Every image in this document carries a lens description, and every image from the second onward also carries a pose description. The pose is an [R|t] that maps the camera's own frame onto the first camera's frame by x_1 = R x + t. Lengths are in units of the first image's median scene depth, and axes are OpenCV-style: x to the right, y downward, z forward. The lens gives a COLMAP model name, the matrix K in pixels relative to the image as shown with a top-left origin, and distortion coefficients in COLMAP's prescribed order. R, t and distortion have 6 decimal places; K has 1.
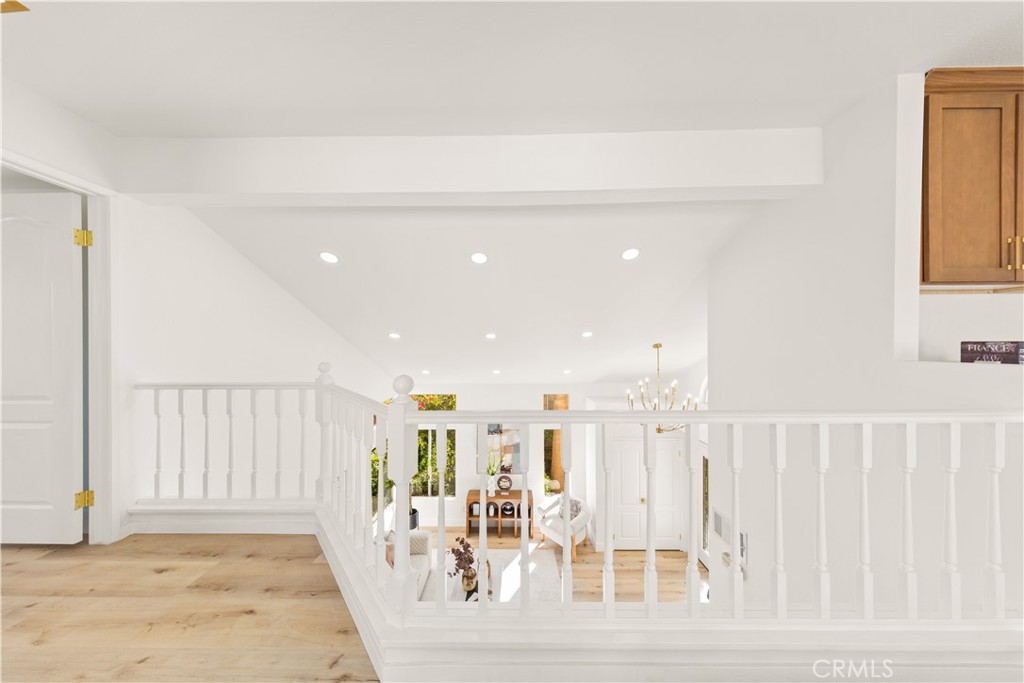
lens RADIAL K [[299.6, 0, 517.8], [0, 299.6, 342.5], [0, 0, 1]] dist [0.002246, 0.000095]
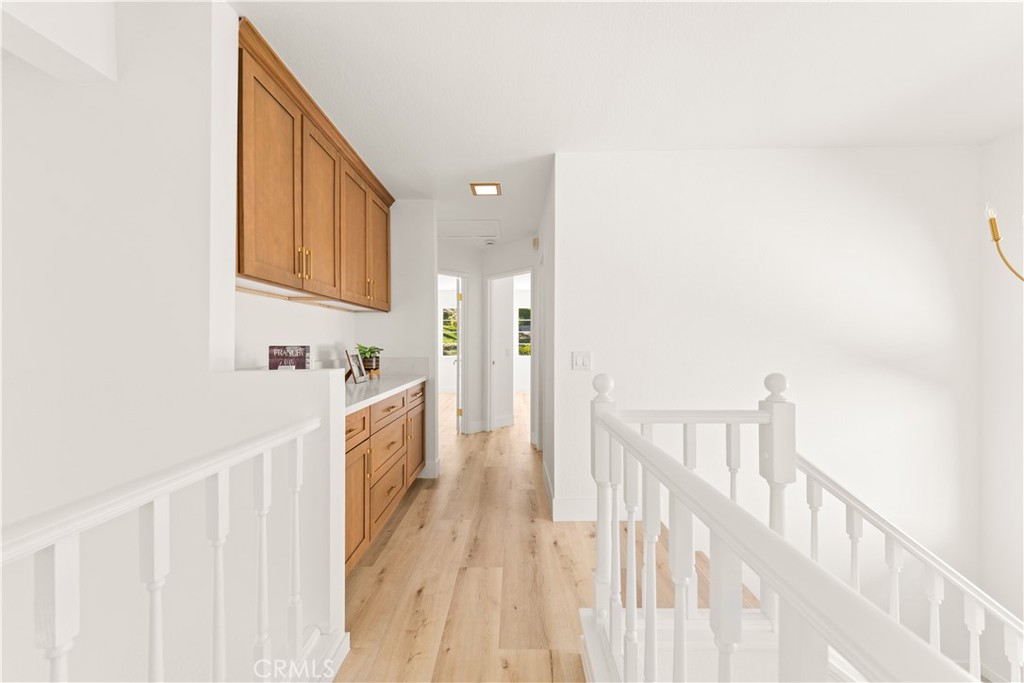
lens RADIAL K [[379.4, 0, 516.2], [0, 379.4, 343.7], [0, 0, 1]] dist [0.005771, -0.001037]
pose [[0.009782, 0.003397, 0.999946, 0.324527], [0.002135, 0.999992, -0.003418, -0.004850], [-0.999950, 0.002169, 0.009775, 0.238582]]
